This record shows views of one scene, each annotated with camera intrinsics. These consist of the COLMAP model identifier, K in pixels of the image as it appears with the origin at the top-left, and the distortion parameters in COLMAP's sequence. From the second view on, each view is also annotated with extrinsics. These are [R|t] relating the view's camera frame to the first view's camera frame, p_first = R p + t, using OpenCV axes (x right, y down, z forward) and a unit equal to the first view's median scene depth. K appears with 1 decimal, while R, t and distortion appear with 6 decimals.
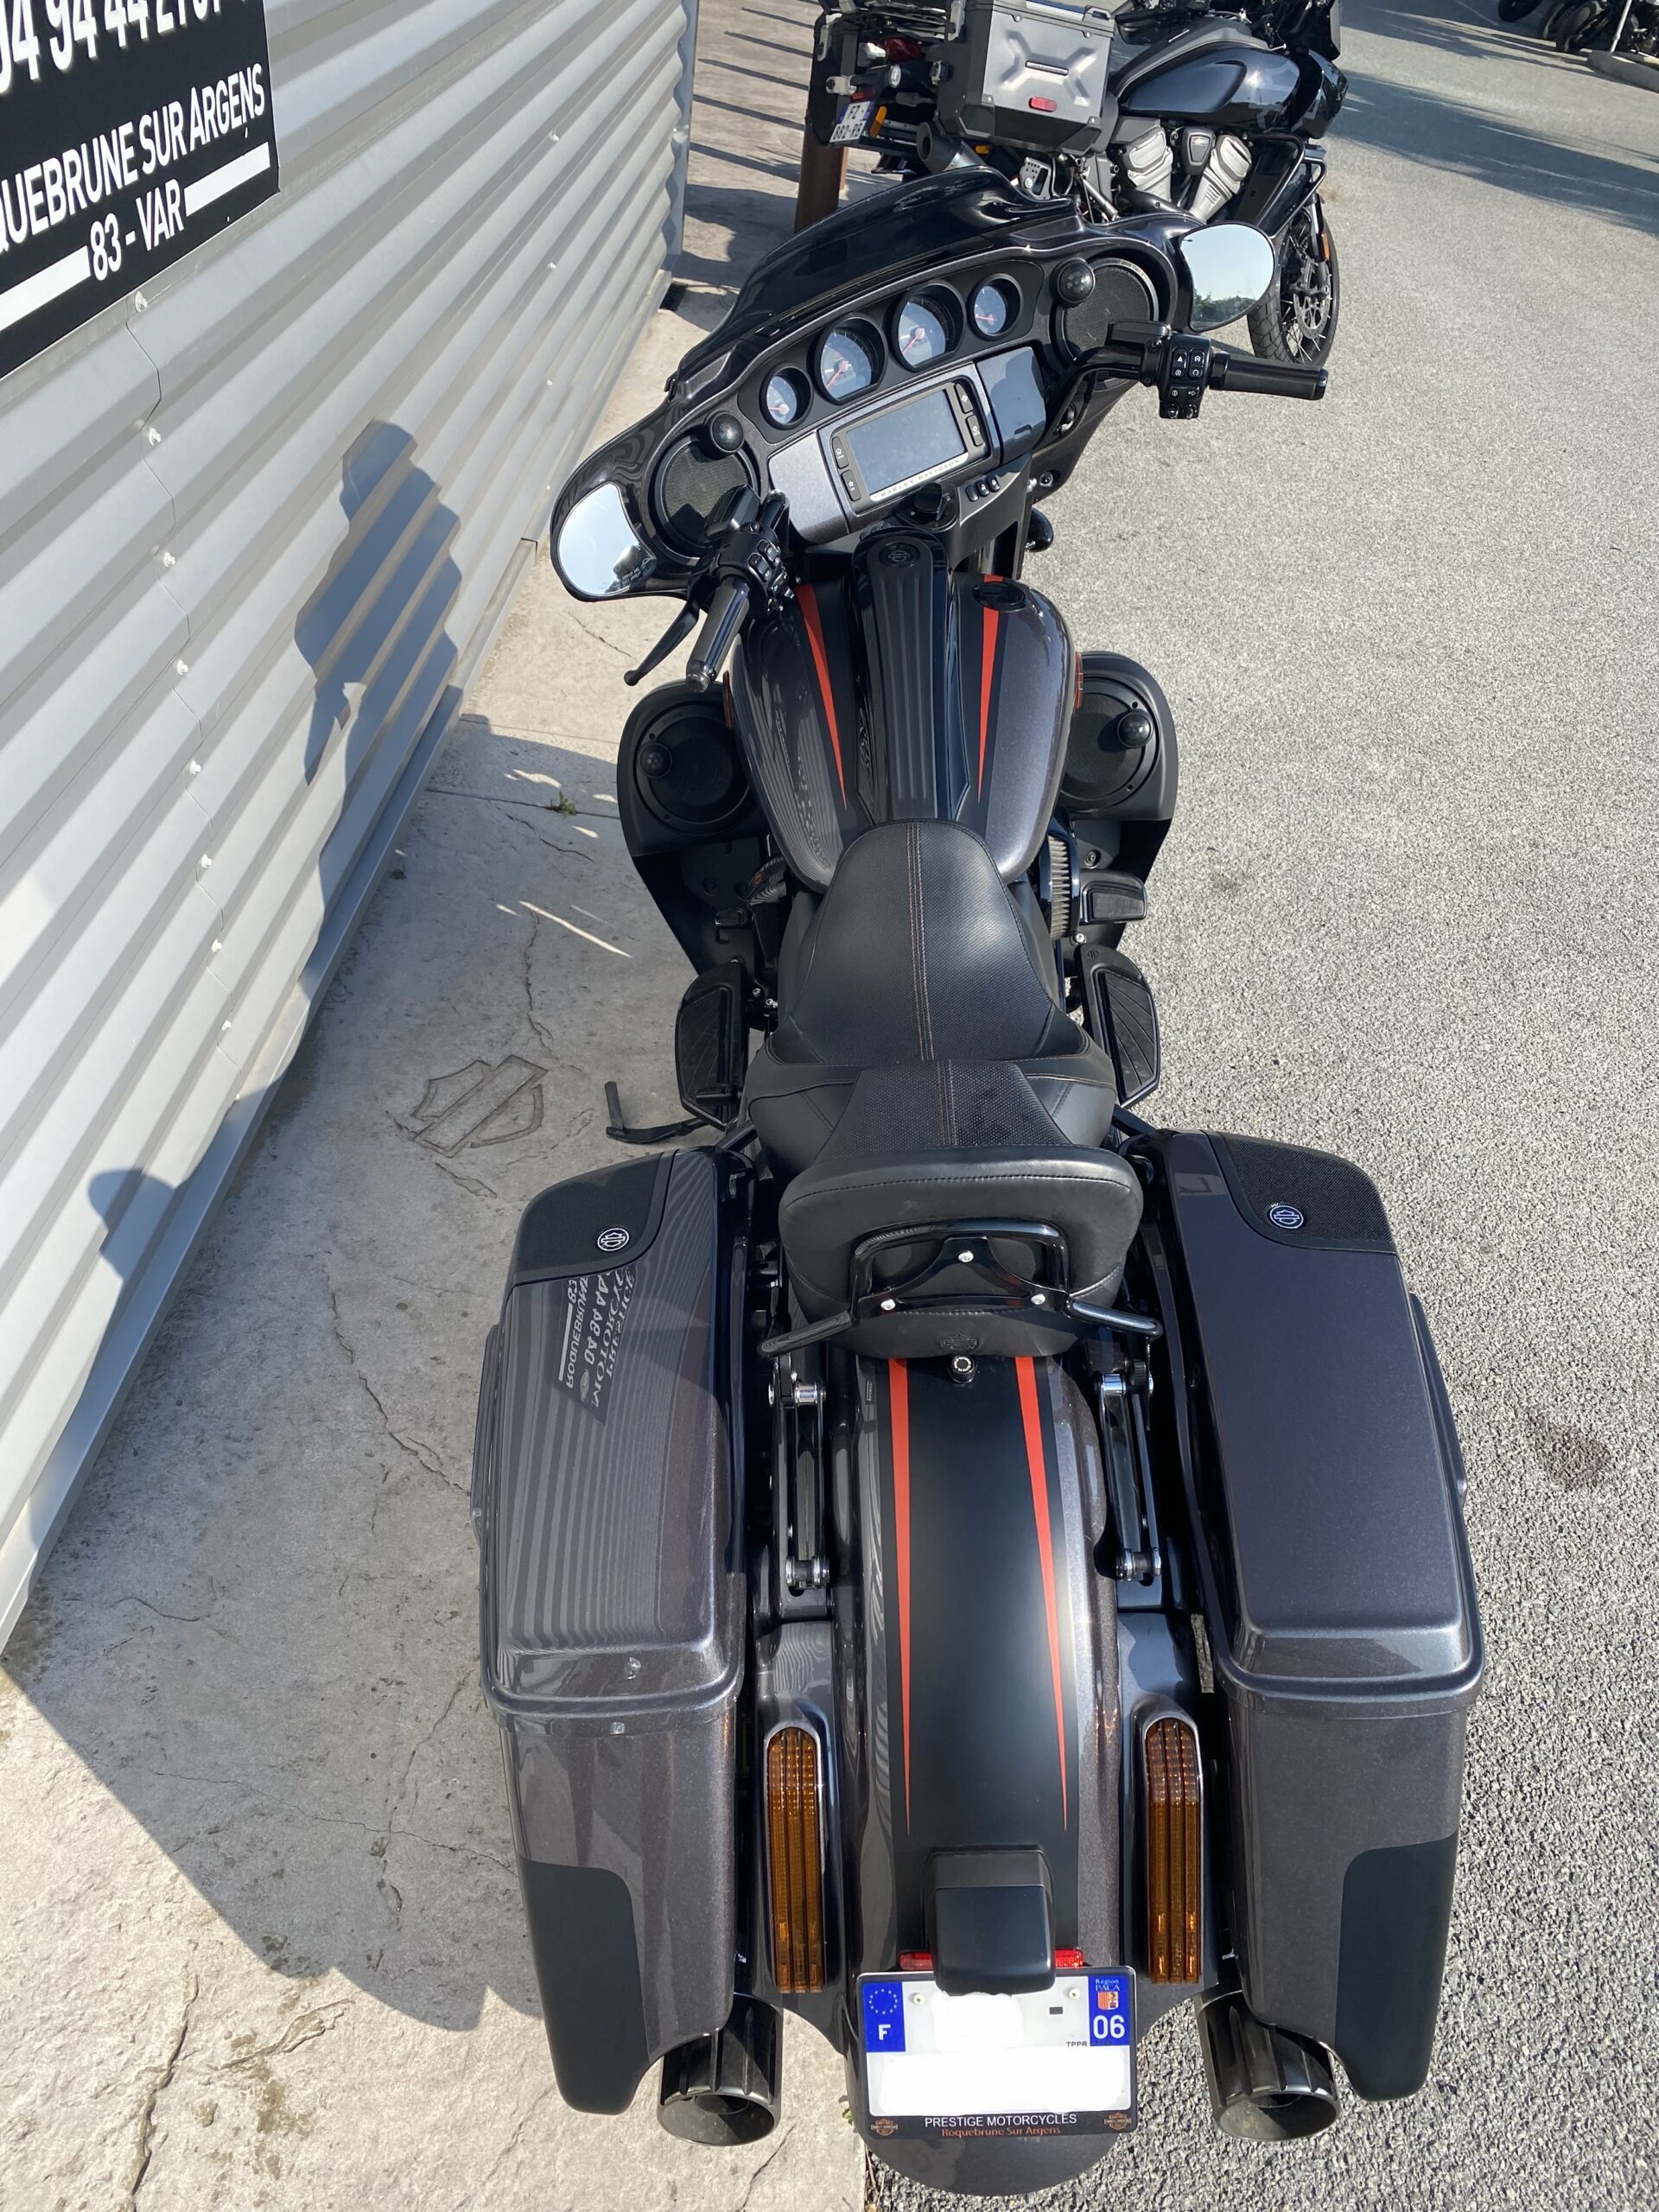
lens RADIAL K [[1672.3, 0, 835.1], [0, 1672.3, 1109.1], [0, 0, 1]] dist [0.030321, -0.018100]
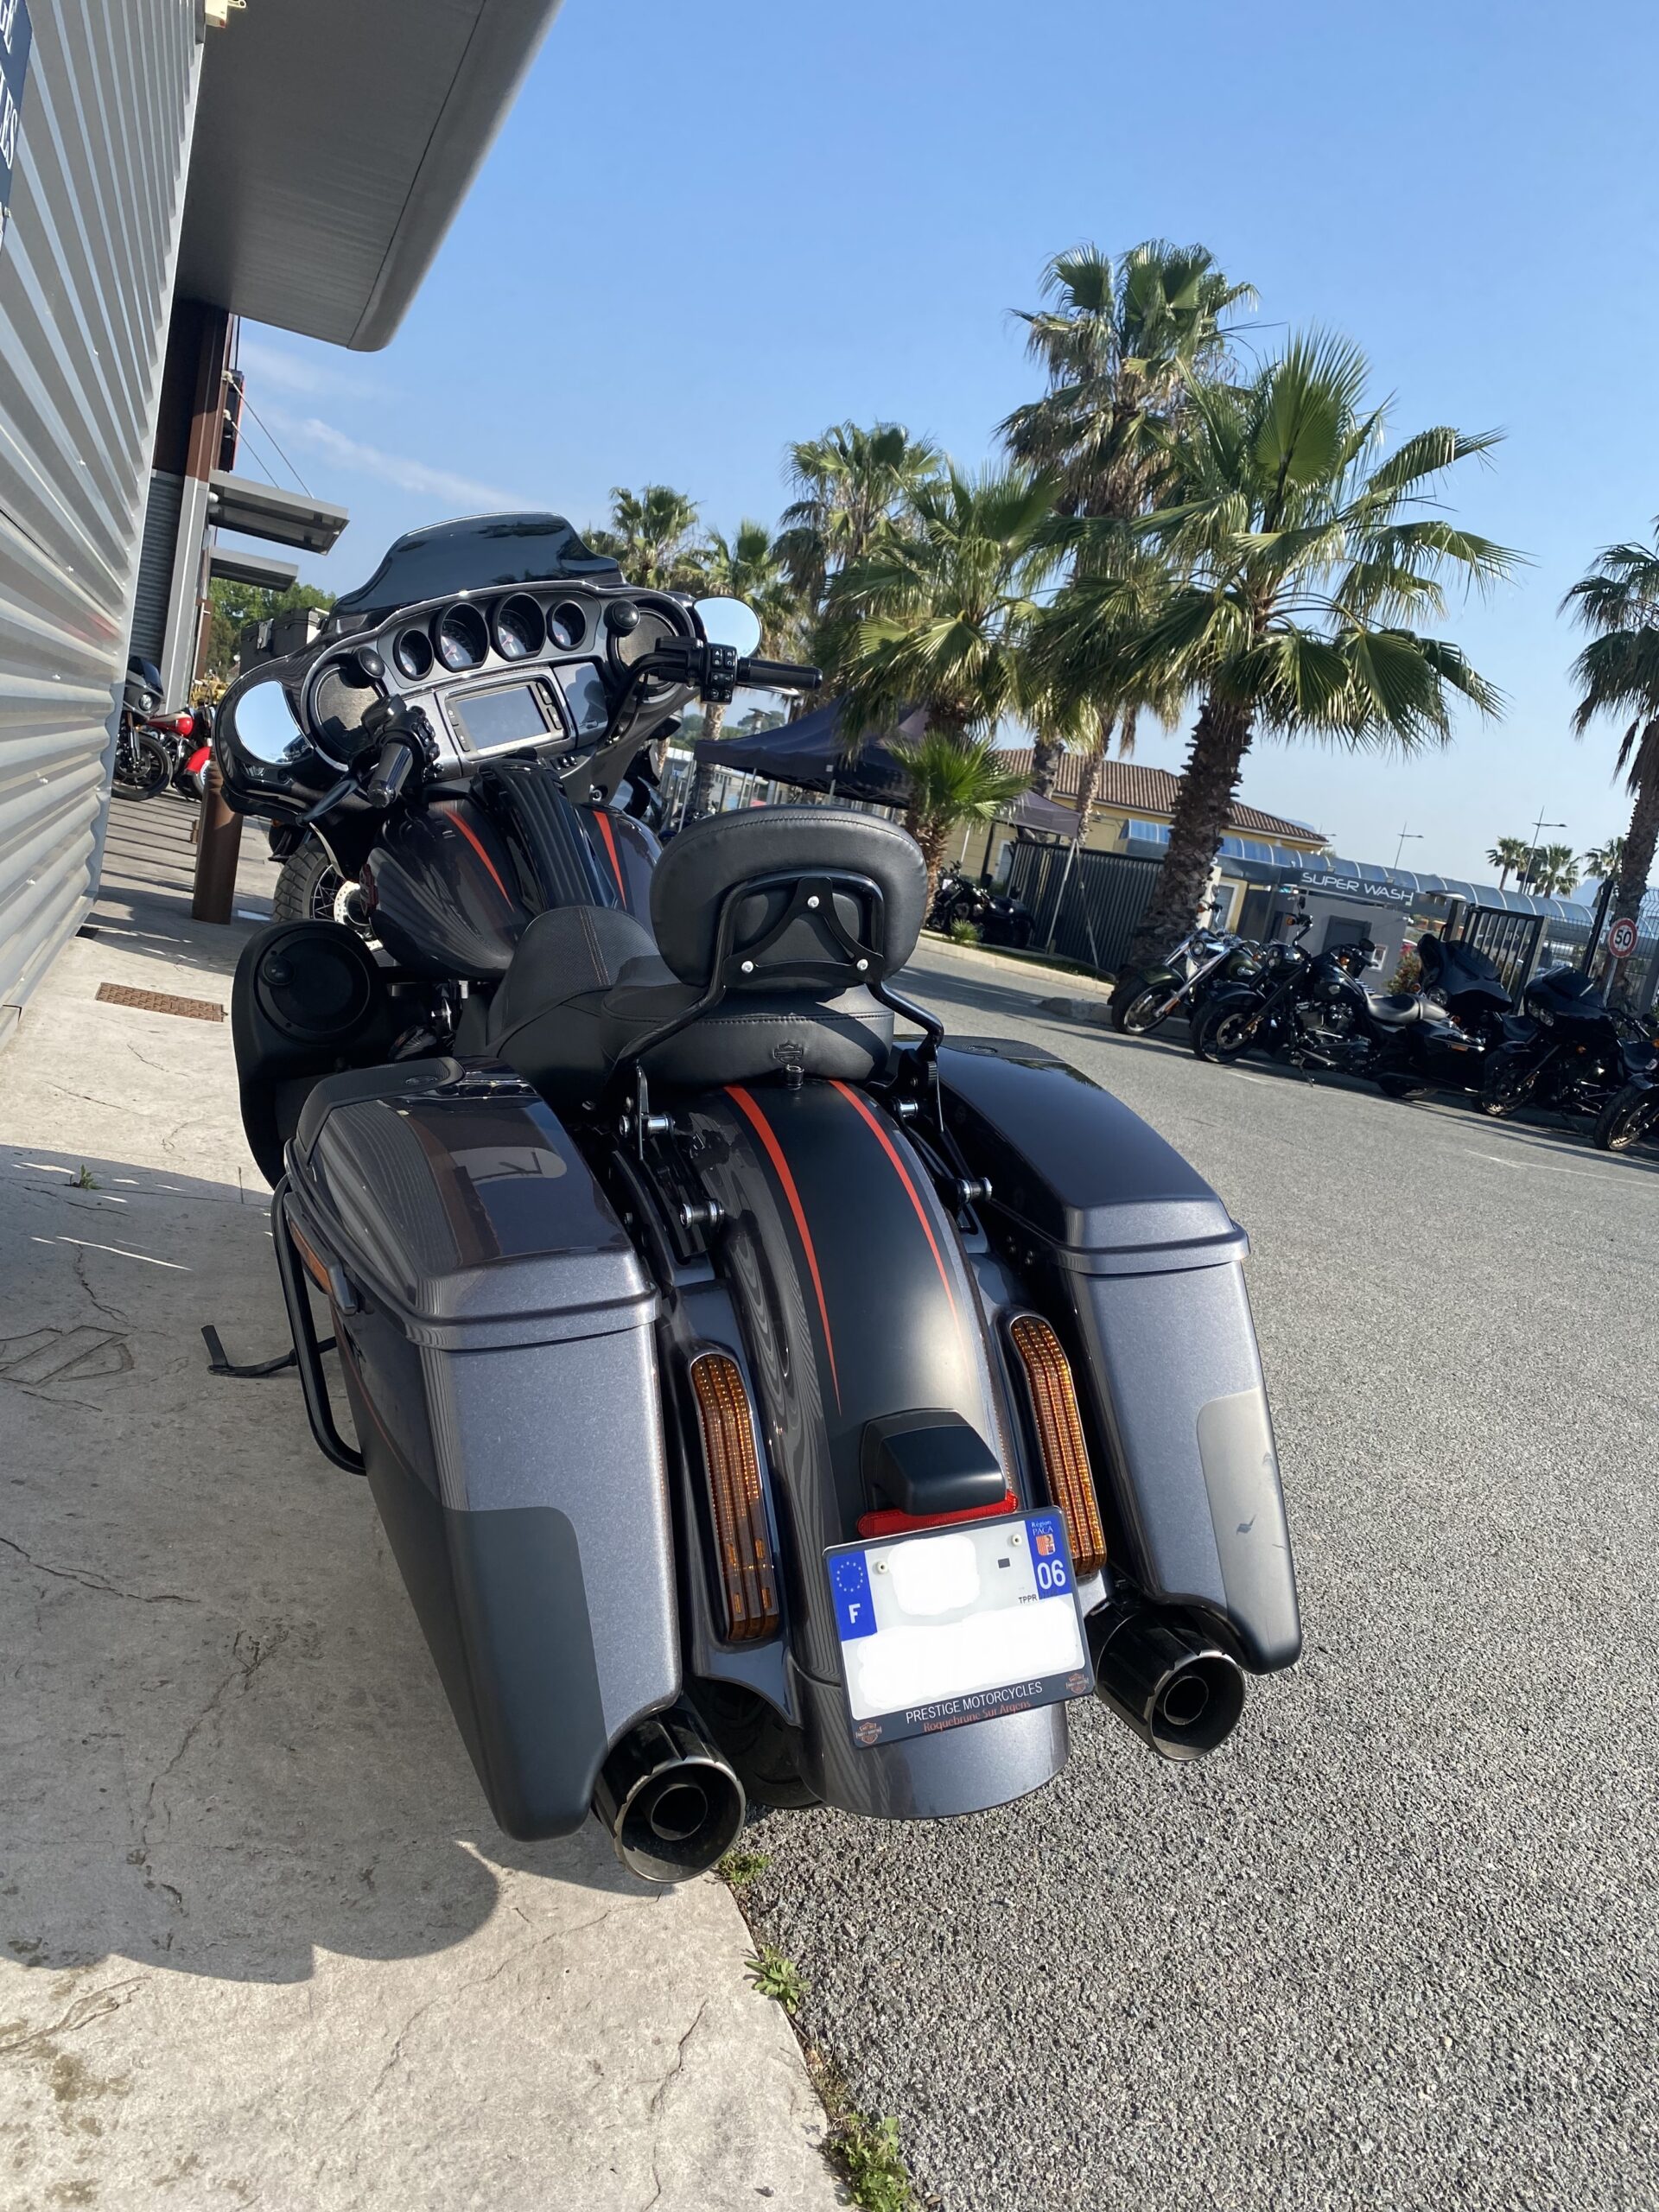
lens RADIAL K [[1672.3, 0, 845.5], [0, 1672.3, 1096.7], [0, 0, 1]] dist [0.030321, -0.018100]
pose [[0.918119, -0.012763, 0.396098, -0.275664], [0.191501, 0.889334, -0.415226, 0.519032], [-0.346964, 0.457080, 0.818959, 0.038801]]
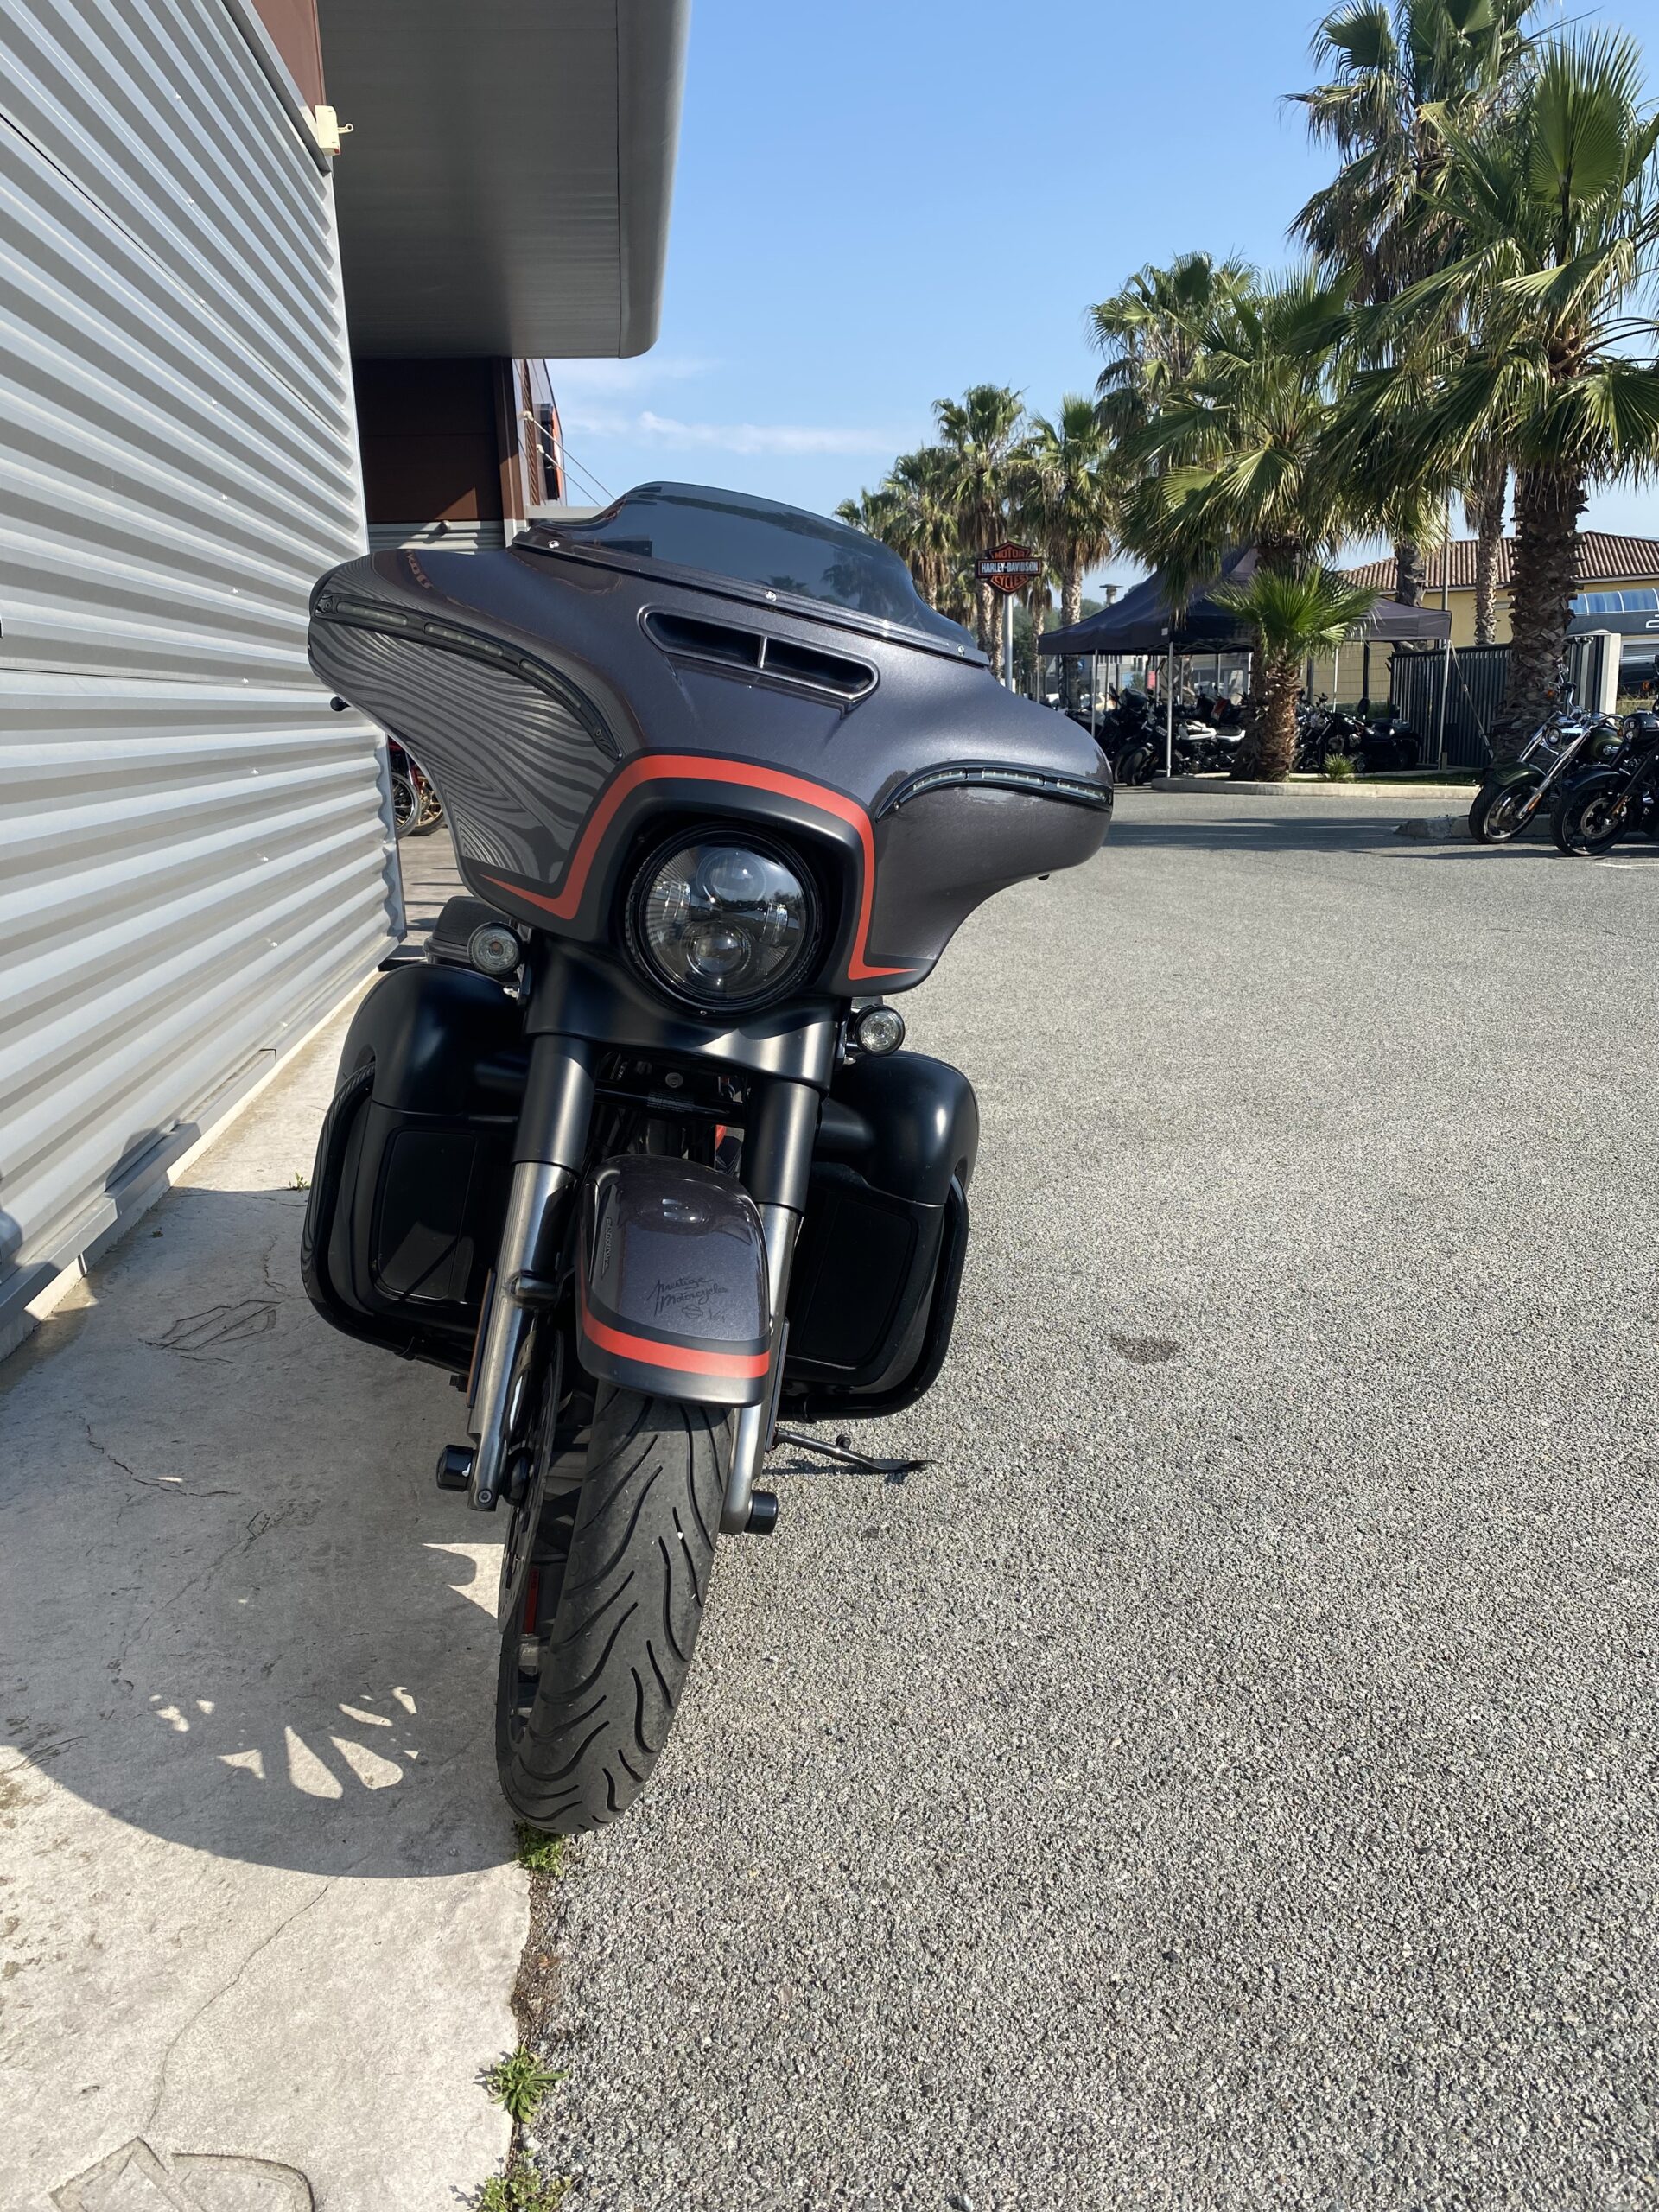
lens RADIAL K [[1672.3, 0, 833.3], [0, 1672.3, 1085.2], [0, 0, 1]] dist [0.030321, -0.018100]
pose [[0.972187, -0.199569, 0.122574, 0.149061], [0.233274, 0.871741, -0.430872, 0.709858], [-0.020864, 0.447481, 0.894050, -0.228822]]
